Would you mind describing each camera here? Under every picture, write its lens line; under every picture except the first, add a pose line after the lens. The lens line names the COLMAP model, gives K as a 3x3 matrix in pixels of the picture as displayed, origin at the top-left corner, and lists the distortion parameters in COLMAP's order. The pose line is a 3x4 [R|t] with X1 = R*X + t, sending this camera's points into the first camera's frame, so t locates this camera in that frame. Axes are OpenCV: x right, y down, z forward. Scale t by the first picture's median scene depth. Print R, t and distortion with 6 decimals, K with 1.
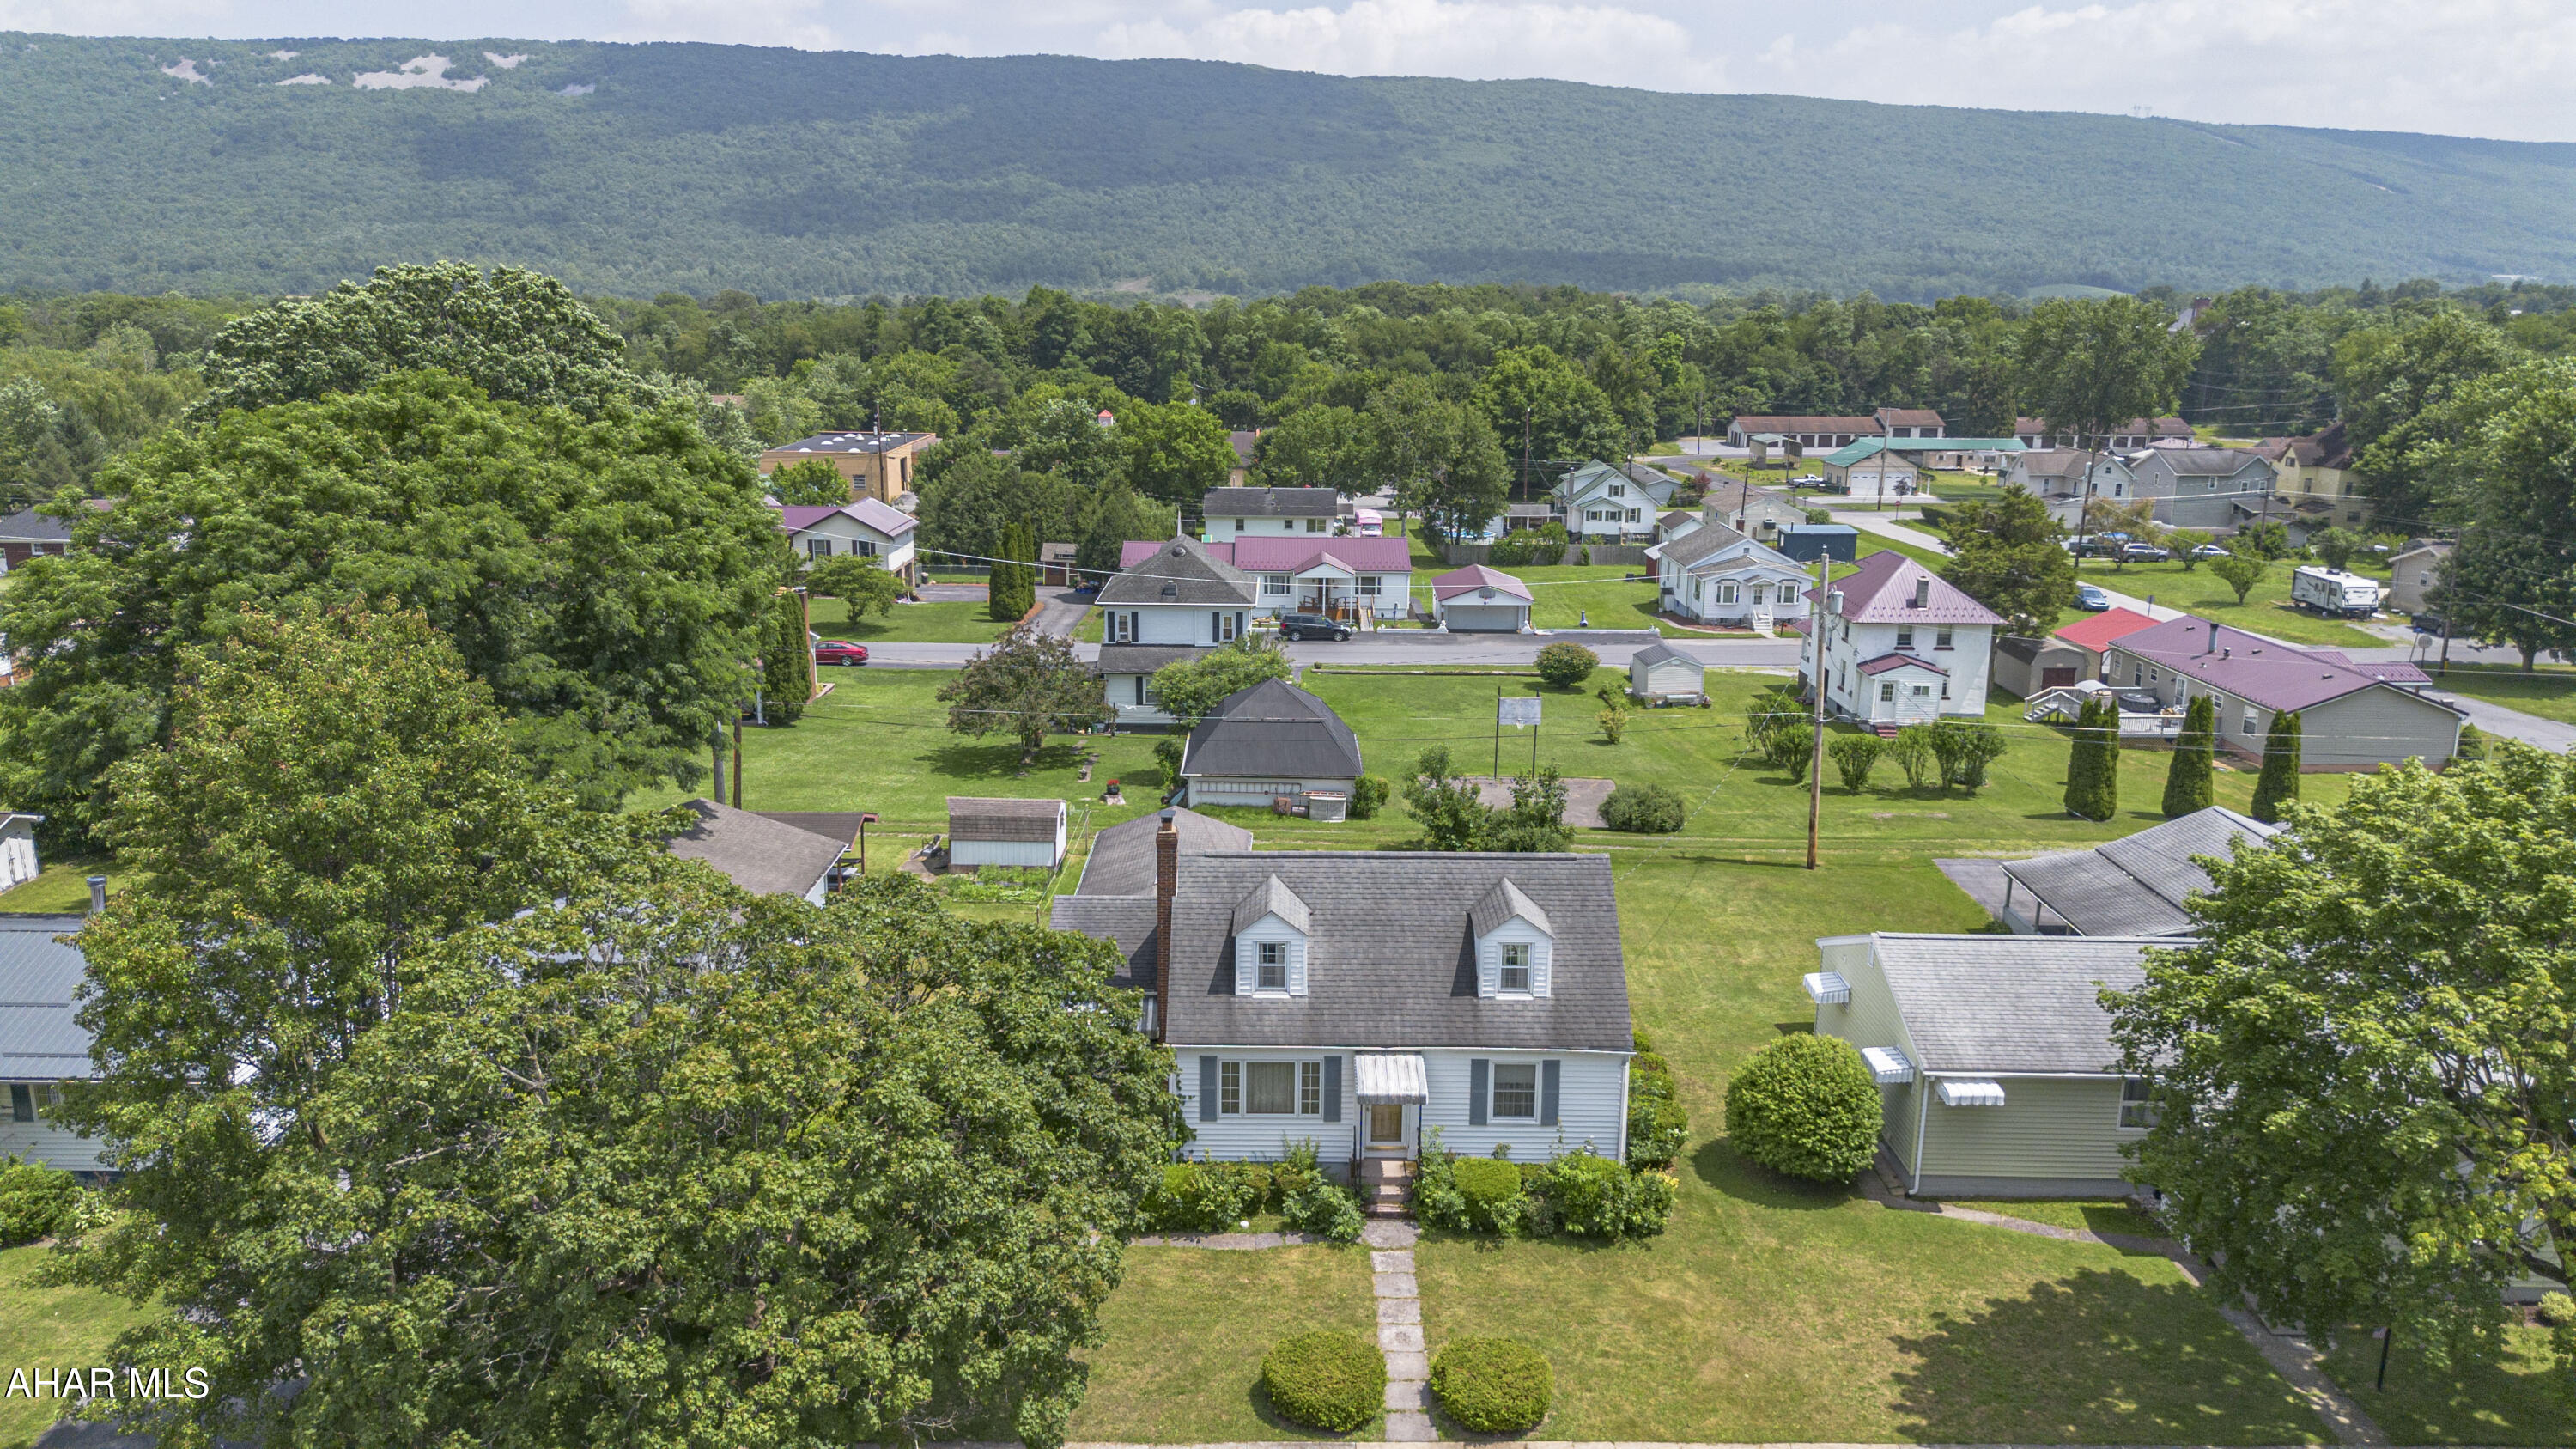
lens RADIAL K [[1854.4, 0, 1288.0], [0, 1854.4, 724.5], [0, 0, 1]] dist [0.079575, -0.092330]
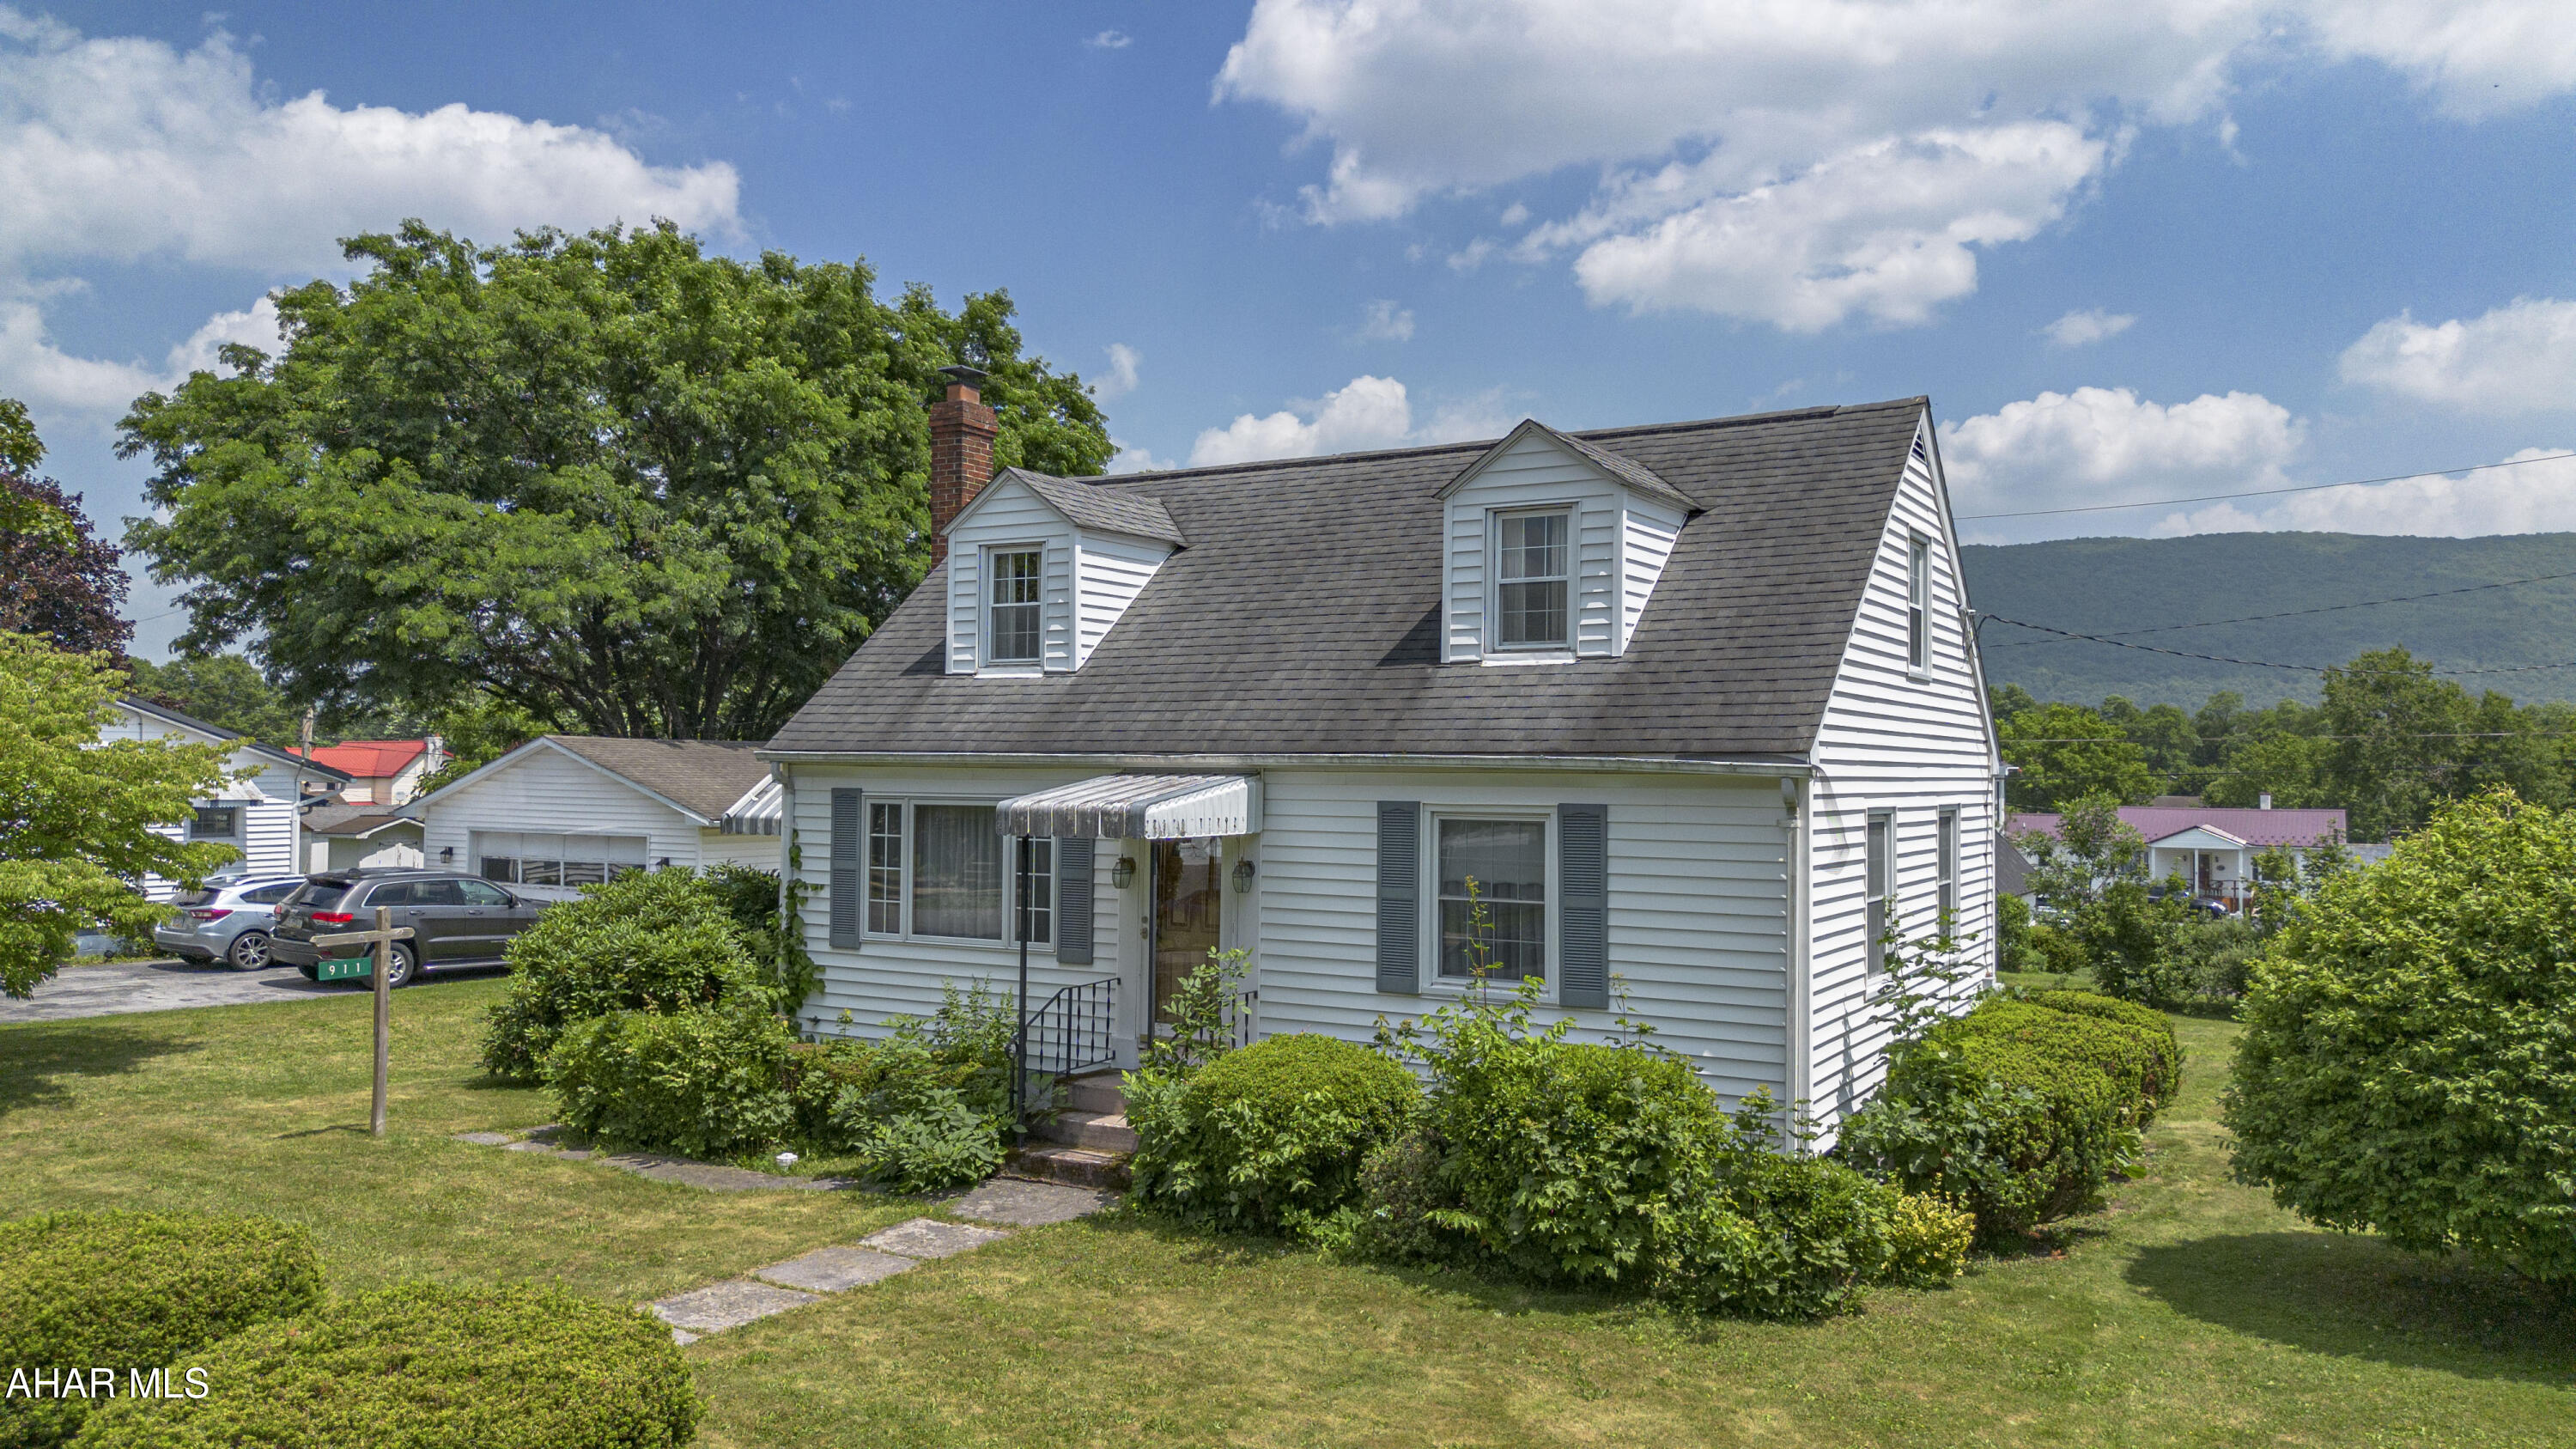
lens RADIAL K [[1854.4, 0, 1288.0], [0, 1854.4, 724.5], [0, 0, 1]] dist [0.079575, -0.092330]
pose [[0.857631, -0.013537, -0.514088, 0.180975], [-0.127095, 0.963065, -0.237387, 0.169027], [0.498313, 0.268928, 0.824234, 0.452867]]
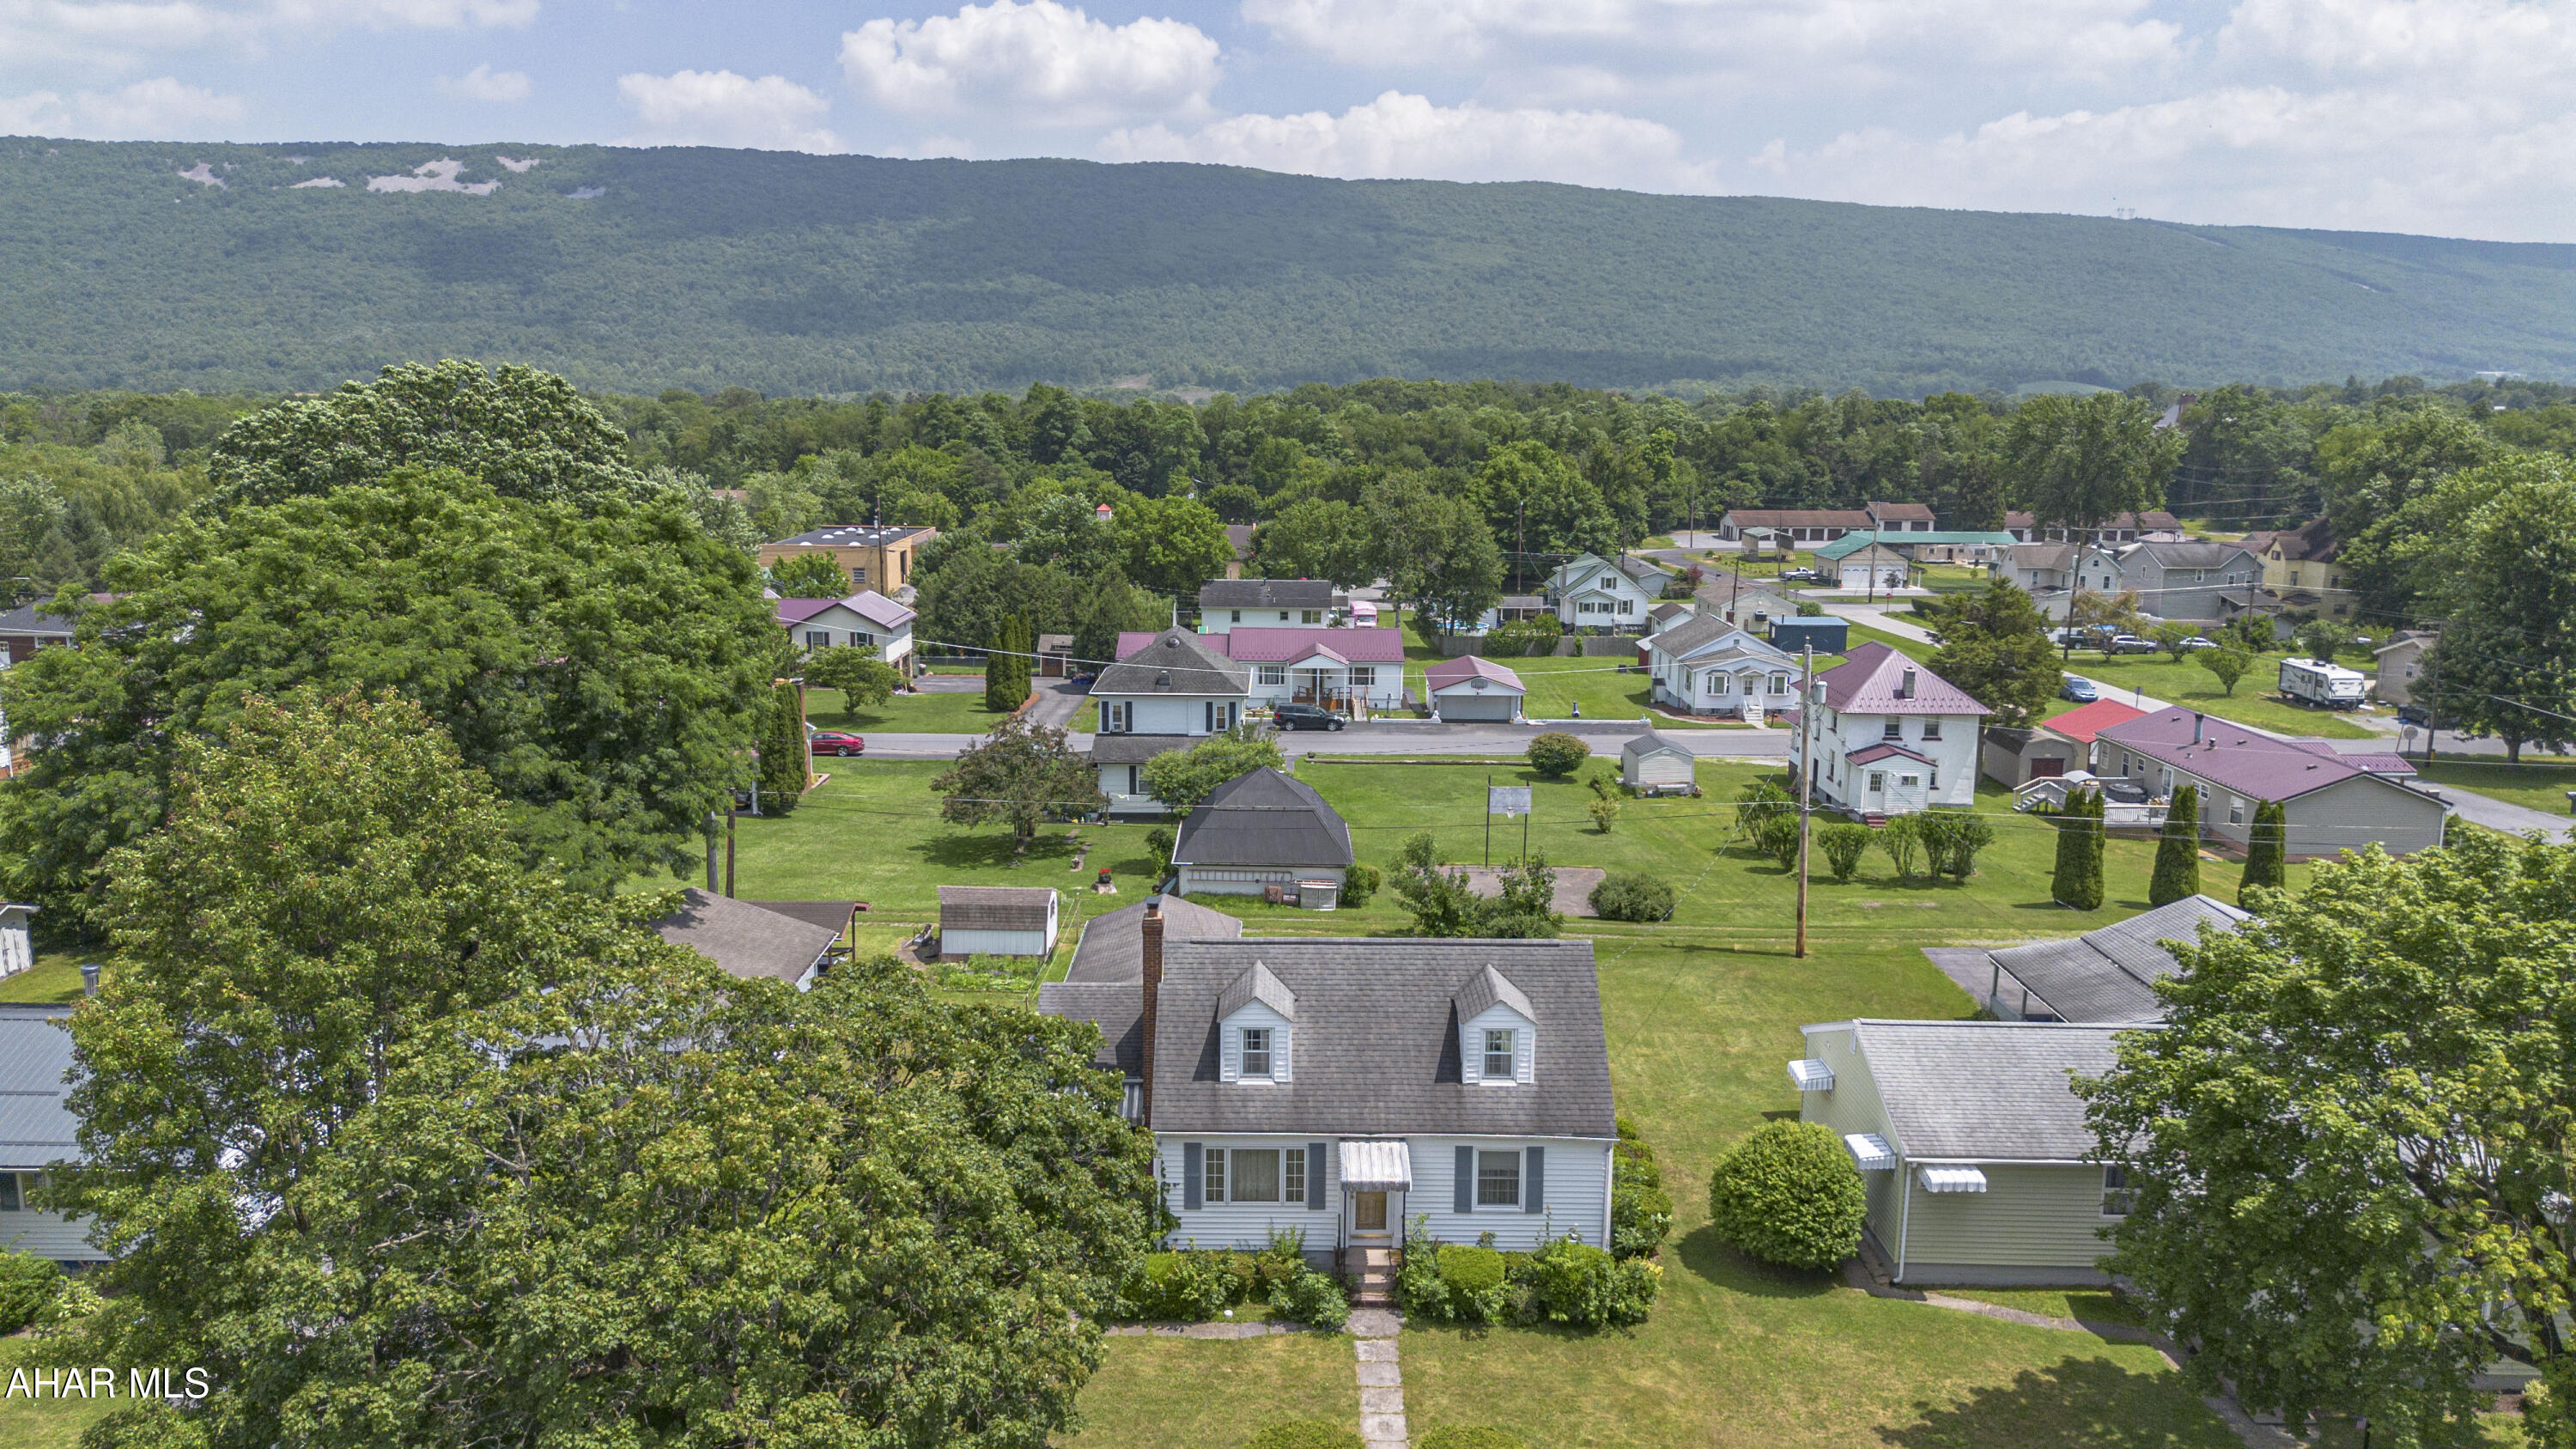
lens RADIAL K [[1854.4, 0, 1288.0], [0, 1854.4, 724.5], [0, 0, 1]] dist [0.079575, -0.092330]
pose [[1.000000, -0.000505, 0.000326, 0.005403], [0.000521, 0.998785, -0.049280, 0.001684], [-0.000301, 0.049280, 0.998785, -0.008871]]
